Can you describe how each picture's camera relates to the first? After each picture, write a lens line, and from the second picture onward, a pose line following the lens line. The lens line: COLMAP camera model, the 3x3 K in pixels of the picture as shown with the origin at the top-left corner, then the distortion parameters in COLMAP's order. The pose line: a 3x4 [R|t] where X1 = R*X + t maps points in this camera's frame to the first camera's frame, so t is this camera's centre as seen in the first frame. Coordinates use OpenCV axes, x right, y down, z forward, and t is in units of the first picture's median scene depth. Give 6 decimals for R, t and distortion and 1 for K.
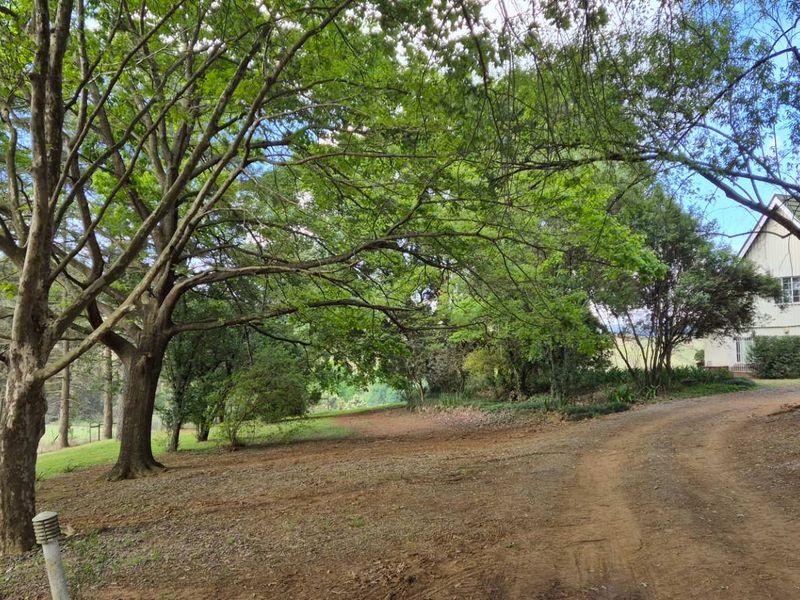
lens RADIAL K [[951.0, 0, 400.0], [0, 951.0, 300.0], [0, 0, 1]] dist [0.109828, -0.015278]
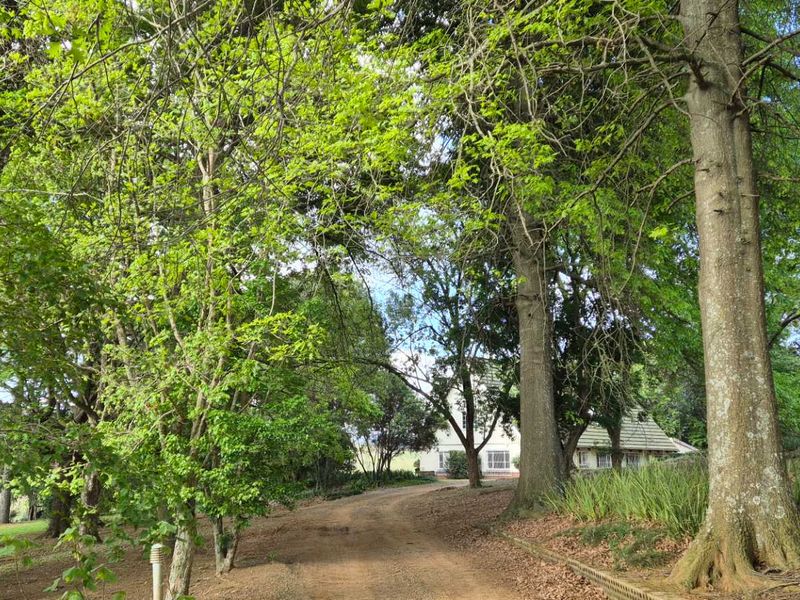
lens RADIAL K [[951.0, 0, 400.0], [0, 951.0, 300.0], [0, 0, 1]] dist [0.109828, -0.015278]
pose [[0.968790, 0.054126, 0.241900, -0.109032], [-0.026768, 0.993007, -0.114985, -0.030990], [-0.246432, 0.104921, 0.963464, -0.597656]]
